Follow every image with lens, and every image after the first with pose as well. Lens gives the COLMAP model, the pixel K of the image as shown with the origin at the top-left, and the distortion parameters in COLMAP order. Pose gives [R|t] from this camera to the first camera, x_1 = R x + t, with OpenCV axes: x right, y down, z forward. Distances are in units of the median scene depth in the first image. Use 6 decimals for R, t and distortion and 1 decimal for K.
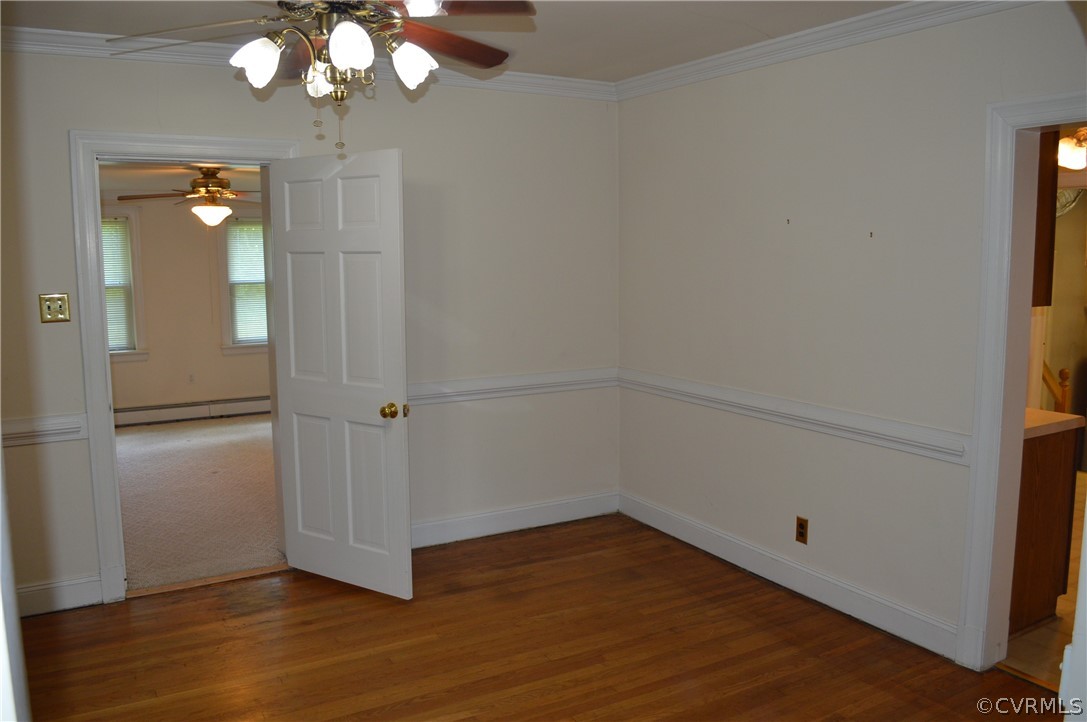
lens RADIAL K [[866.5, 0, 543.5], [0, 866.5, 361.0], [0, 0, 1]] dist [-0.078611, 0.003875]
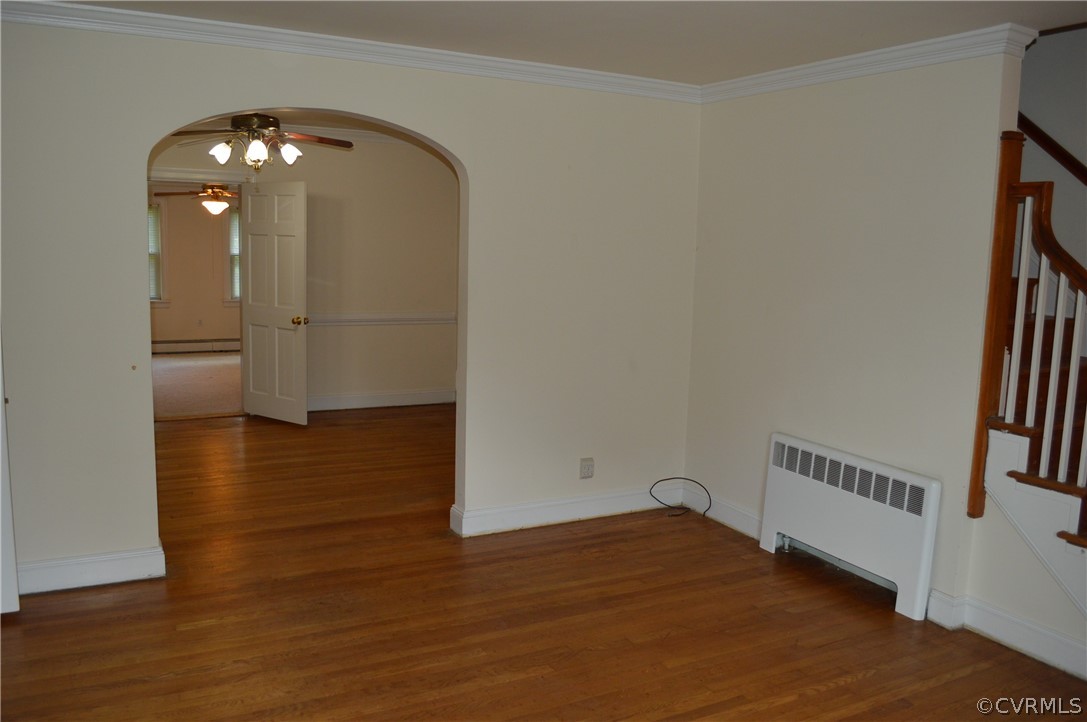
lens RADIAL K [[866.5, 0, 543.5], [0, 866.5, 361.0], [0, 0, 1]] dist [-0.078611, 0.003875]
pose [[0.999018, 0.039530, -0.020017, 0.233582], [-0.039290, 0.999153, 0.012249, 0.059430], [0.020484, -0.011451, 0.999725, -0.503597]]
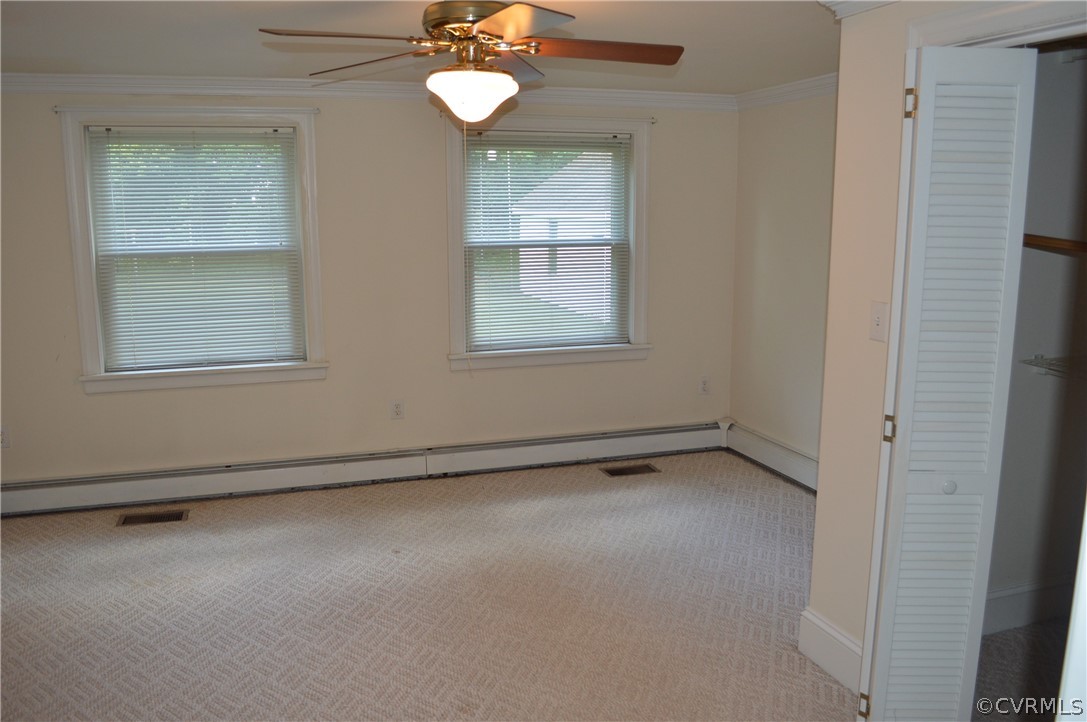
lens RADIAL K [[866.5, 0, 543.5], [0, 866.5, 361.0], [0, 0, 1]] dist [-0.078611, 0.003875]
pose [[0.979404, 0.044316, -0.196986, -0.269605], [-0.033603, 0.997786, 0.057399, -0.067700], [0.199094, -0.049597, 0.978725, 0.600000]]
